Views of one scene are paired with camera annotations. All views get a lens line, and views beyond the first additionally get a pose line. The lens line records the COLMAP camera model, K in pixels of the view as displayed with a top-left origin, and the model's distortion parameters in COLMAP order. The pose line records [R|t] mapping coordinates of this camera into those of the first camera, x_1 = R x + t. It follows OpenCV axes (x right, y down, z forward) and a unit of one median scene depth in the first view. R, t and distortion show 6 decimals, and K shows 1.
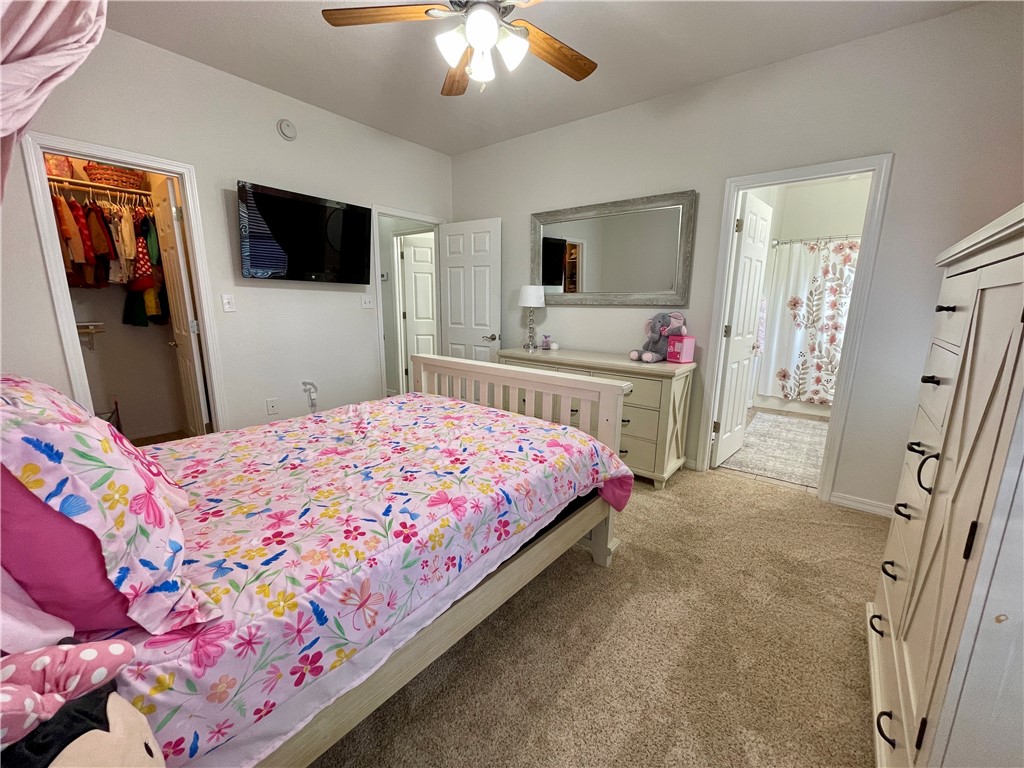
lens RADIAL K [[412.6, 0, 501.8], [0, 412.6, 386.9], [0, 0, 1]] dist [-0.002372, 0.000366]
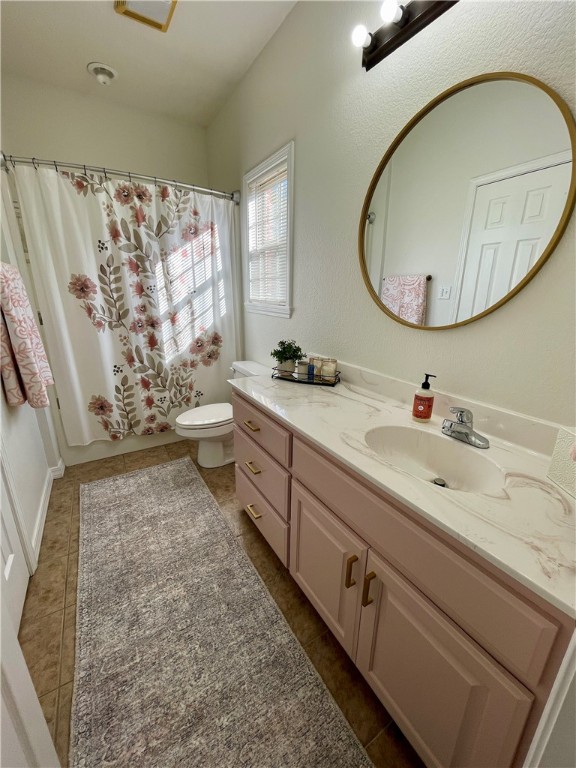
lens RADIAL K [[309.4, 0, 284.2], [0, 309.4, 382.2], [0, 0, 1]] dist [-0.002372, 0.000366]
pose [[0.342829, -0.273809, 0.898608, 0.392785], [0.181502, 0.957861, 0.222619, -0.122234], [-0.921697, 0.086779, 0.378080, 0.599795]]
